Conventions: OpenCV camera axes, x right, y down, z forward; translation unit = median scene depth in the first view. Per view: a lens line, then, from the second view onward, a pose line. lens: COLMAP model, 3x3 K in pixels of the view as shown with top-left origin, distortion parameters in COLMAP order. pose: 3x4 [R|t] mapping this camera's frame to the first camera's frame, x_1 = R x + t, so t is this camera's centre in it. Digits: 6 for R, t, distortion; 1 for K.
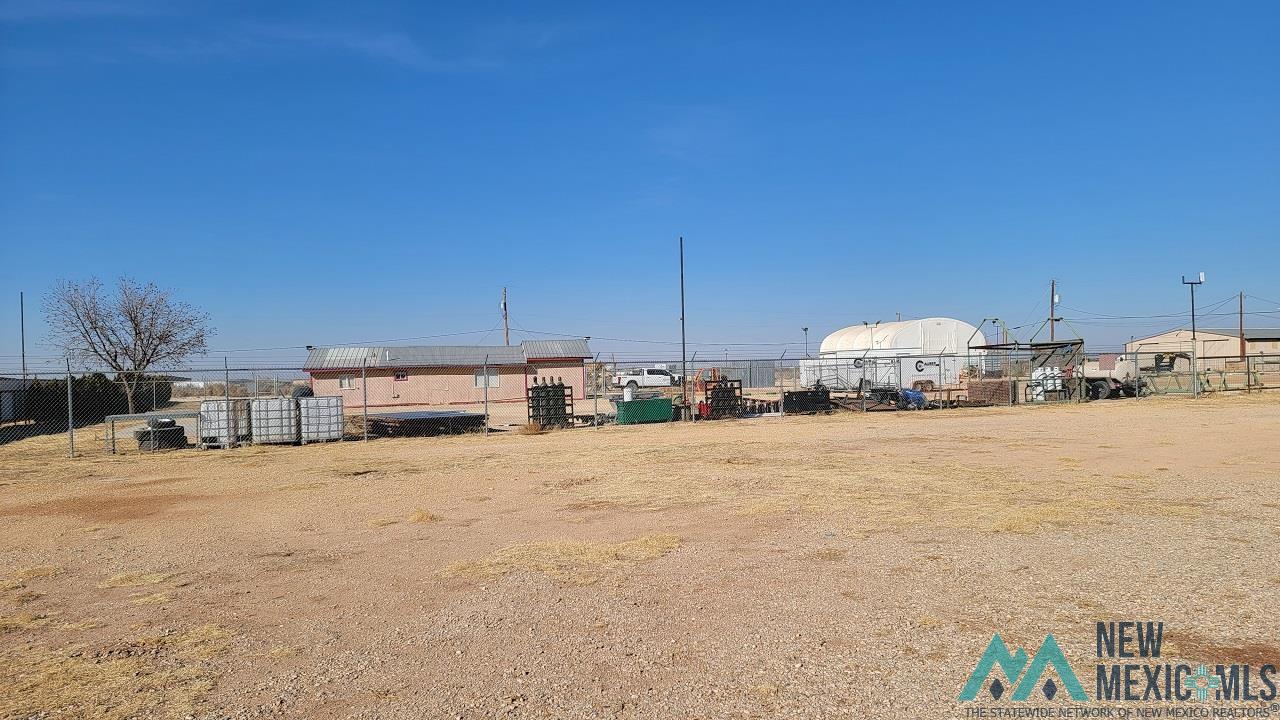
lens RADIAL K [[856.3, 0, 643.2], [0, 856.3, 379.1], [0, 0, 1]] dist [0.082780, -0.066760]
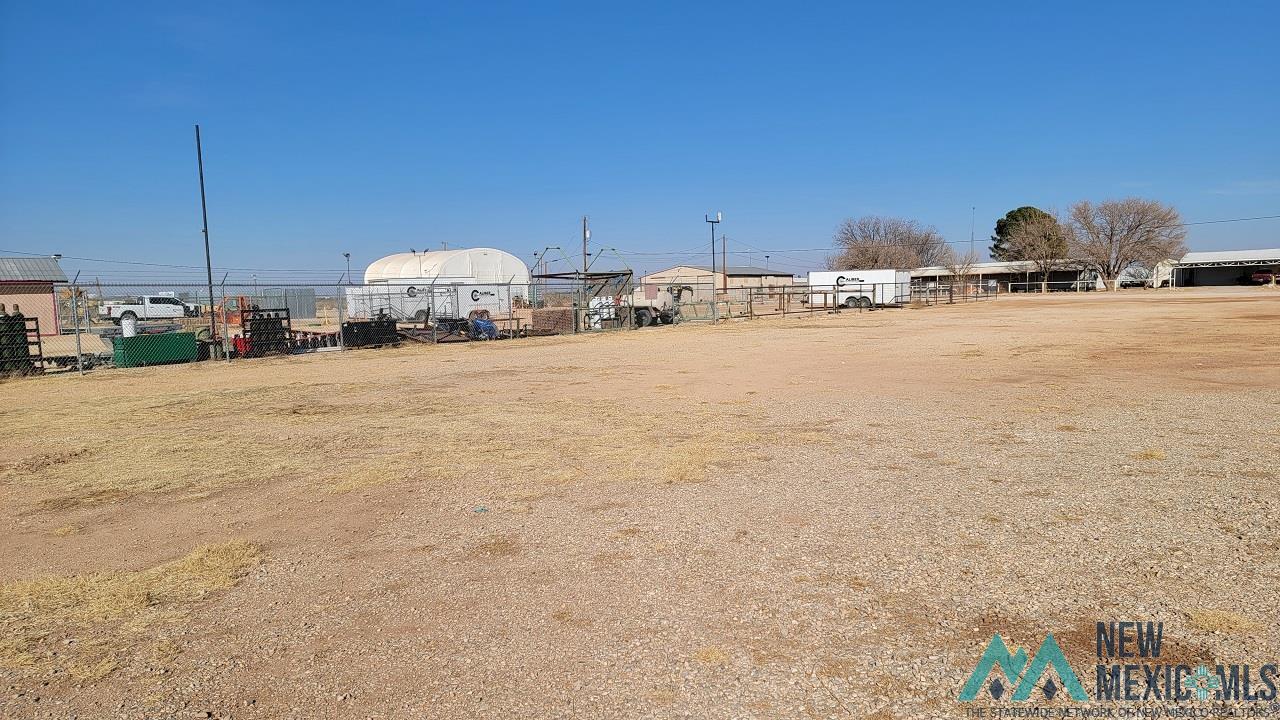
lens RADIAL K [[856.3, 0, 643.2], [0, 856.3, 379.1], [0, 0, 1]] dist [0.082780, -0.066760]
pose [[0.867374, -0.044256, 0.495685, -0.007777], [0.004388, 0.996679, 0.081309, 0.002023], [-0.497637, -0.068351, 0.864688, 0.088305]]
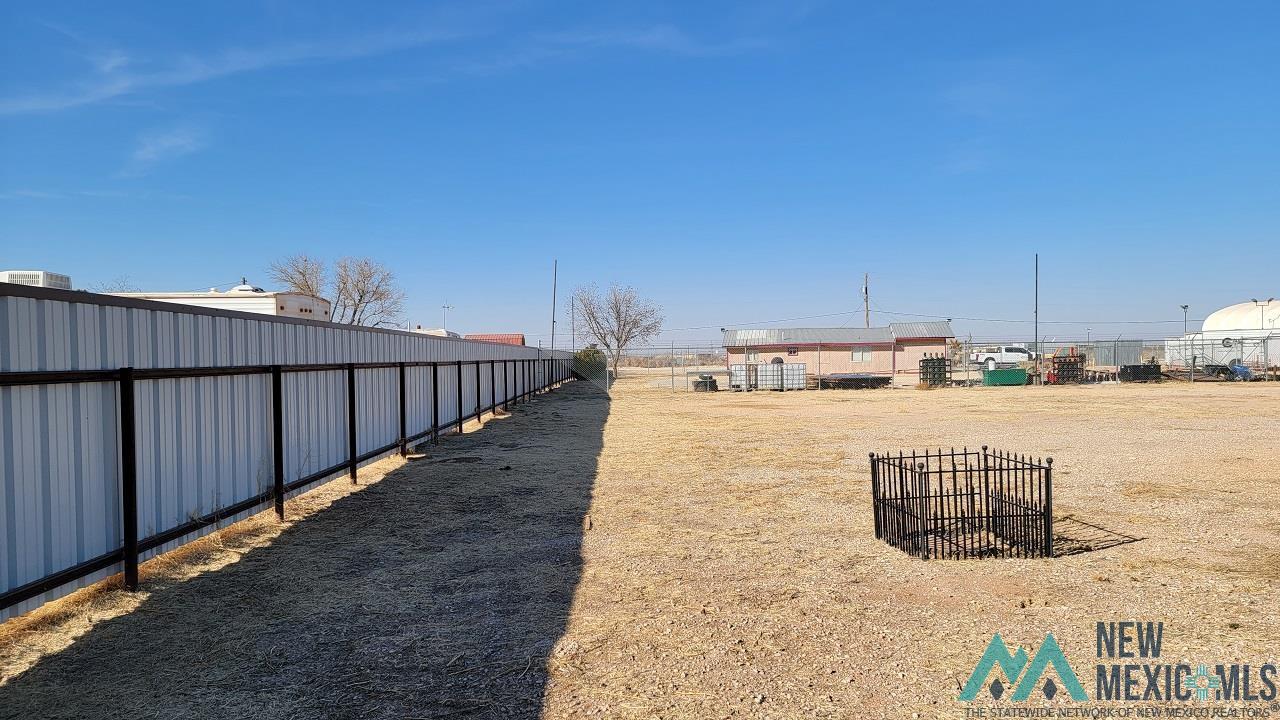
lens RADIAL K [[856.3, 0, 643.2], [0, 856.3, 379.1], [0, 0, 1]] dist [0.082780, -0.066760]
pose [[0.925290, 0.020558, -0.378702, -0.007454], [-0.010382, 0.999529, 0.028893, 0.004392], [0.379118, -0.022803, 0.925067, -0.517564]]
